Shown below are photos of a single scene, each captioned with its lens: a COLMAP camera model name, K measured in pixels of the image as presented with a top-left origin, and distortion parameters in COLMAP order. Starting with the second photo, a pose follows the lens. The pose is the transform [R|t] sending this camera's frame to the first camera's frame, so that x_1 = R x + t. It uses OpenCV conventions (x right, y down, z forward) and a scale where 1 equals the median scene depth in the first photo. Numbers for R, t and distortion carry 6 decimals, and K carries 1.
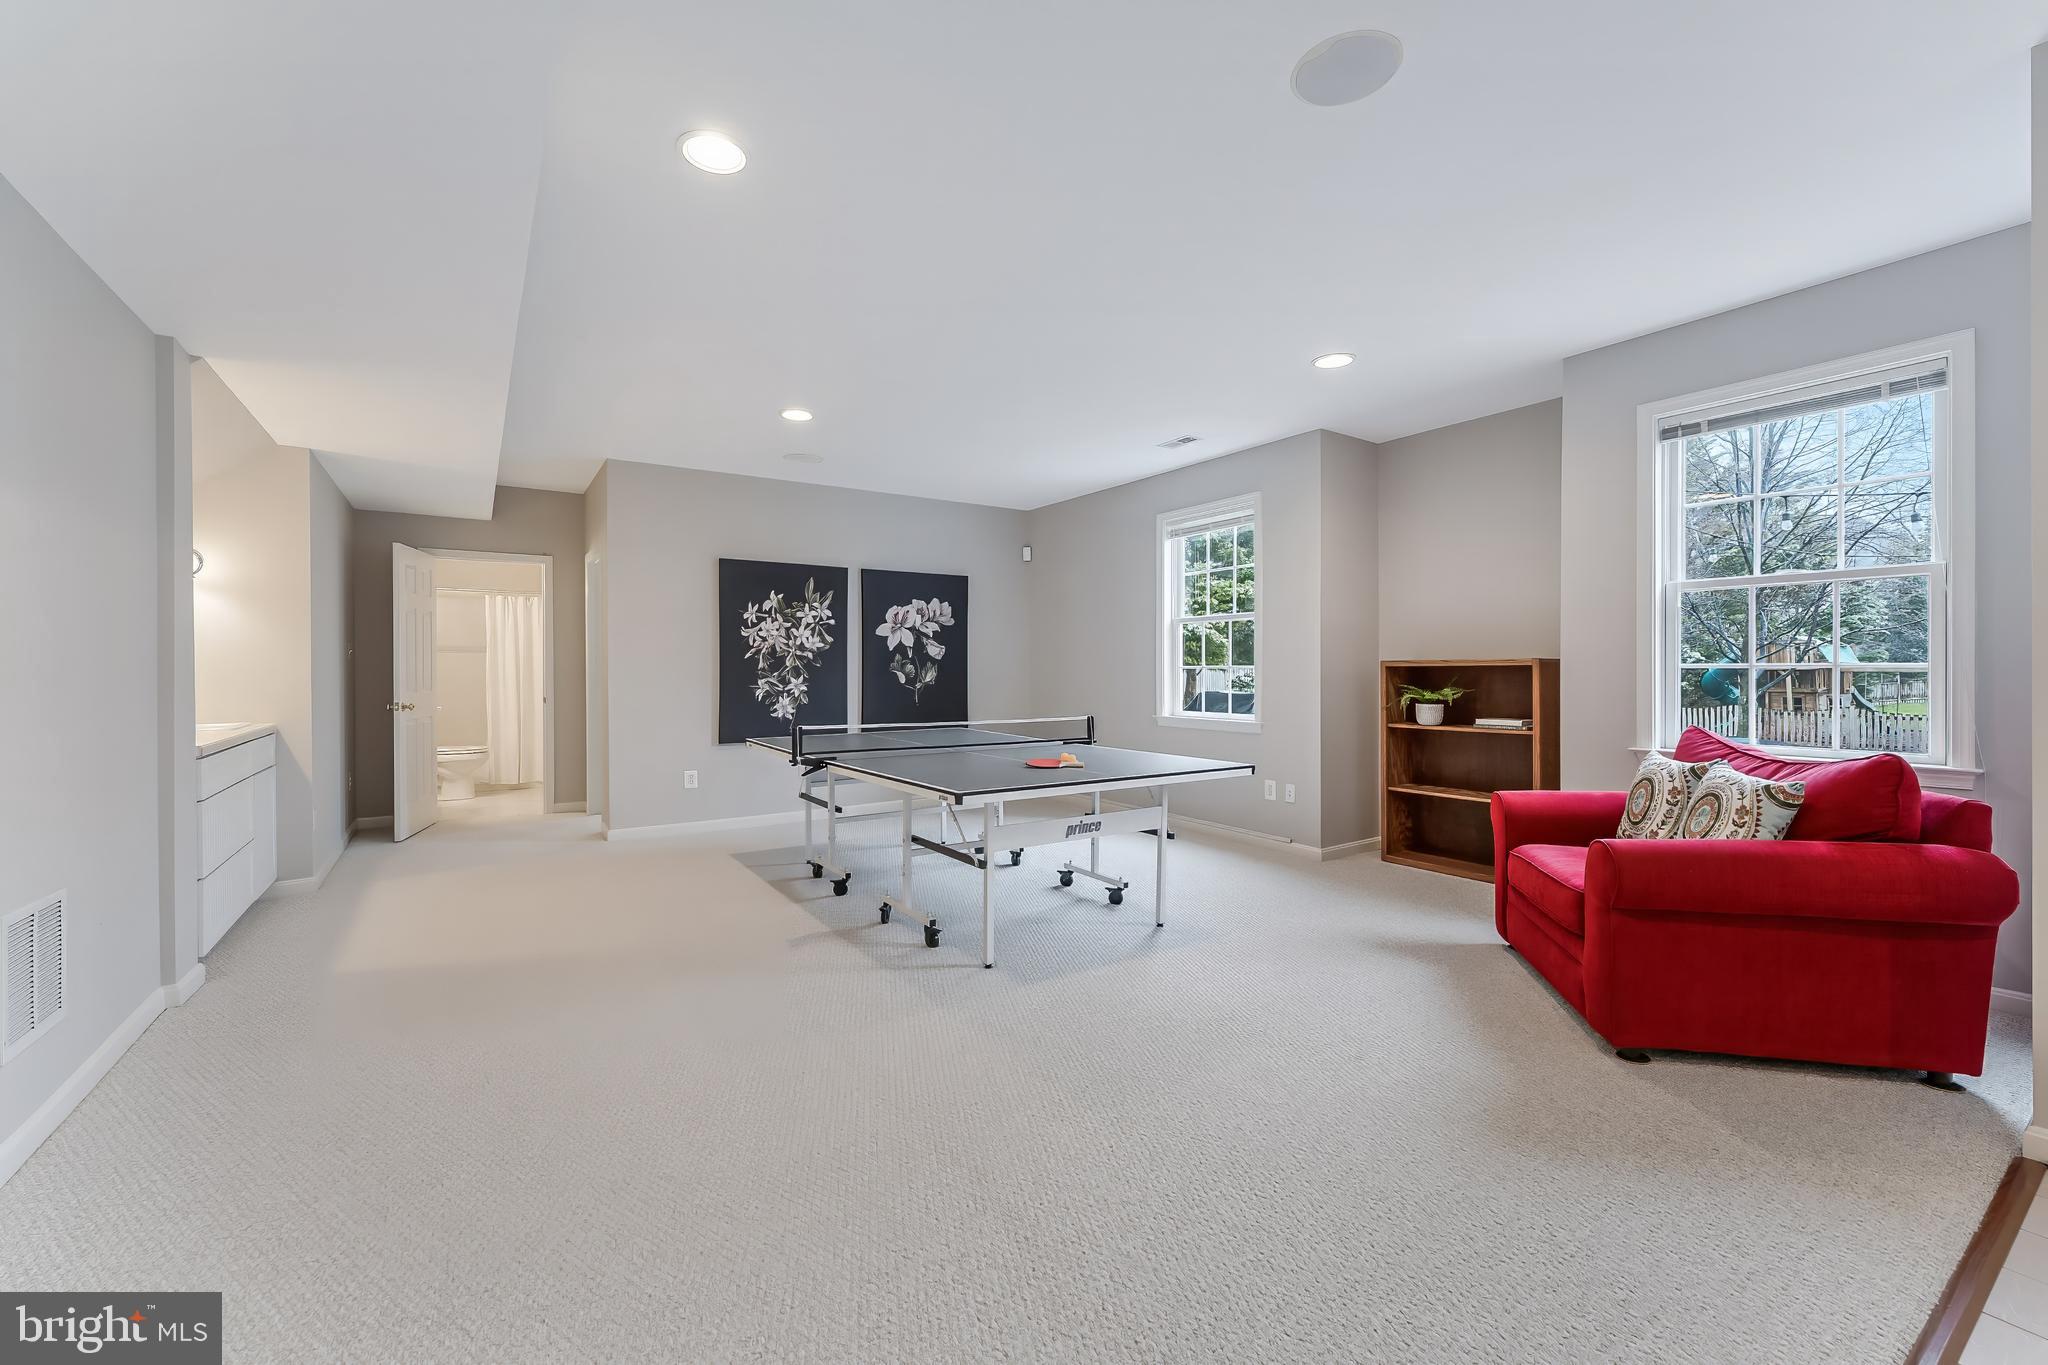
lens RADIAL K [[827.1, 0, 1033.8], [0, 827.1, 678.1], [0, 0, 1]] dist [0.002783, -0.001103]
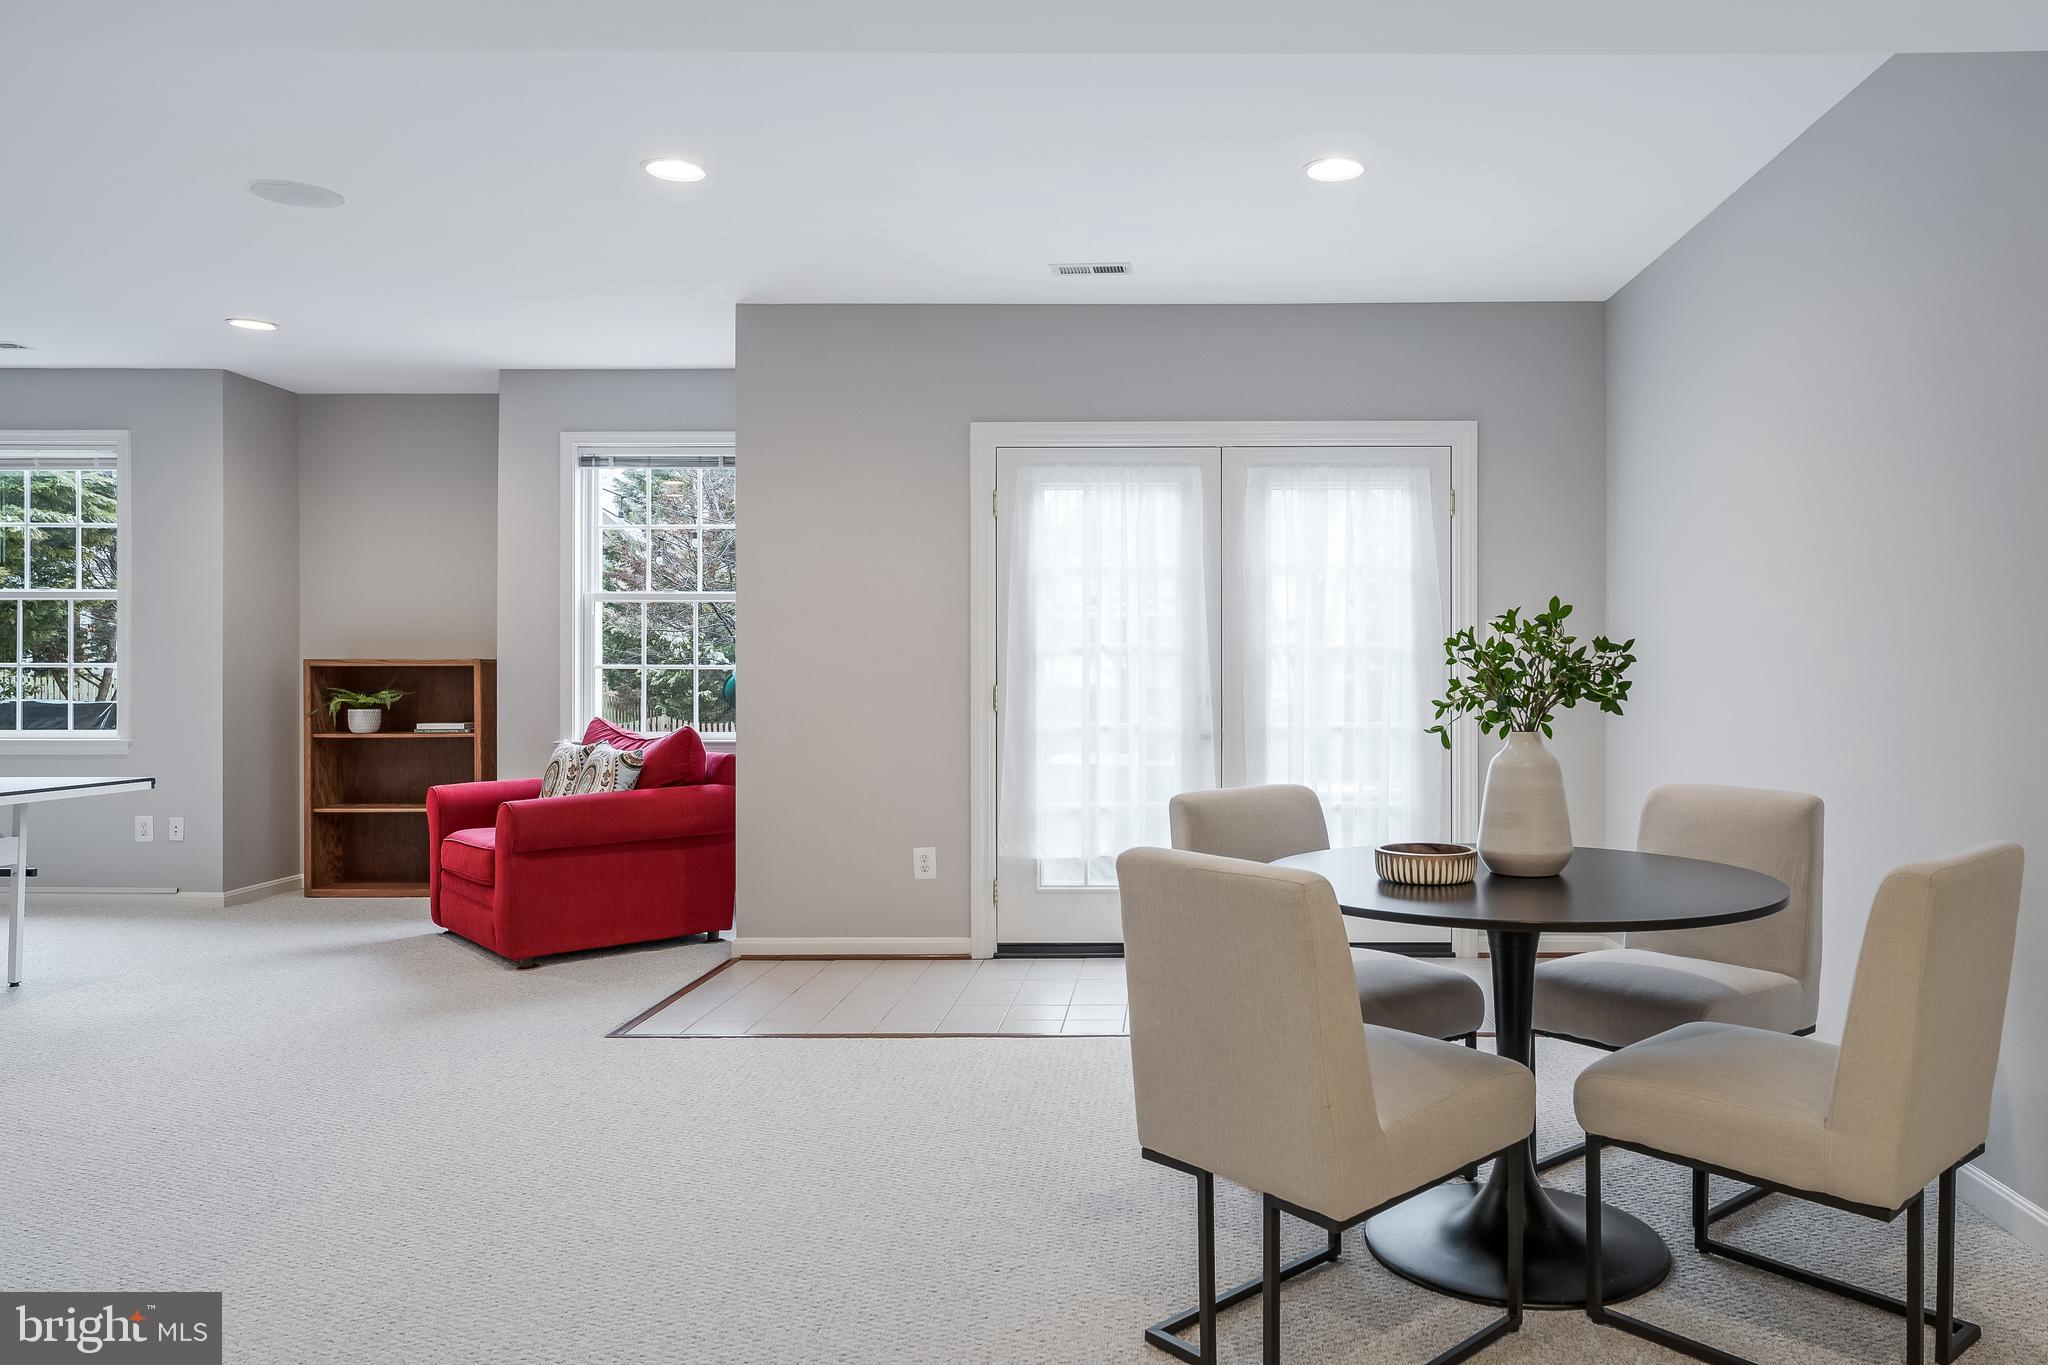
lens RADIAL K [[1384.6, 0, 1170.5], [0, 1384.6, 672.2], [0, 0, 1]] dist [0.002901, -0.003961]
pose [[0.561963, 0.004343, 0.827151, -0.245898], [0.005461, 0.999945, -0.008960, 0.009599], [-0.827144, 0.009553, 0.561909, -0.510622]]
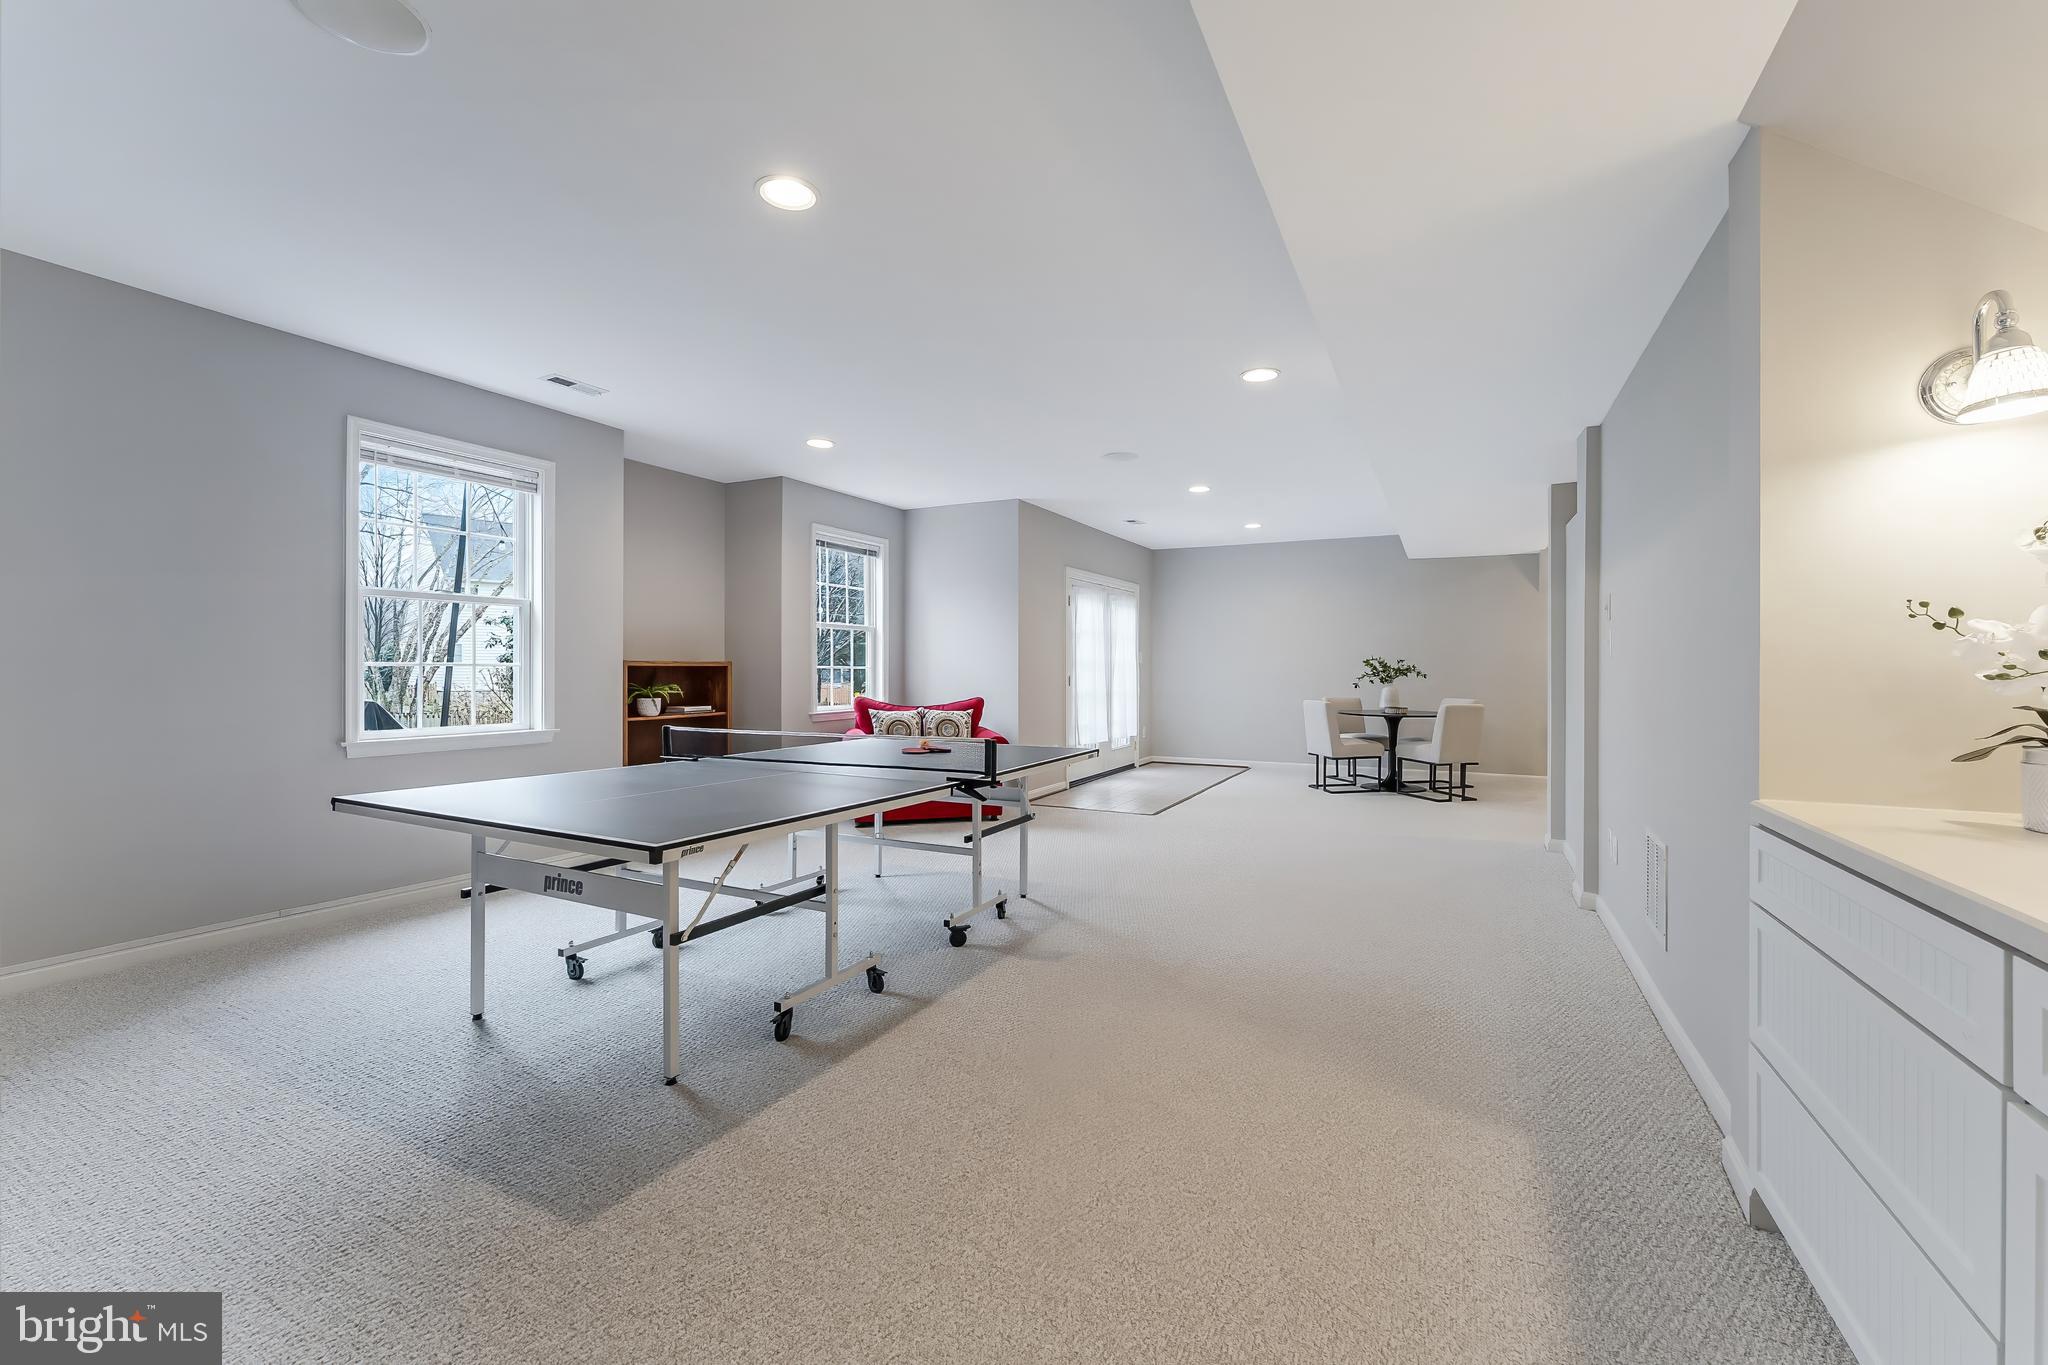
lens RADIAL K [[827.1, 0, 1023.9], [0, 827.1, 673.1], [0, 0, 1]] dist [0.002783, -0.001103]
pose [[-0.471788, -0.011209, 0.881640, -0.787630], [0.005437, 0.999863, 0.015622, -0.019165], [-0.881695, 0.012164, -0.471663, 1.047097]]
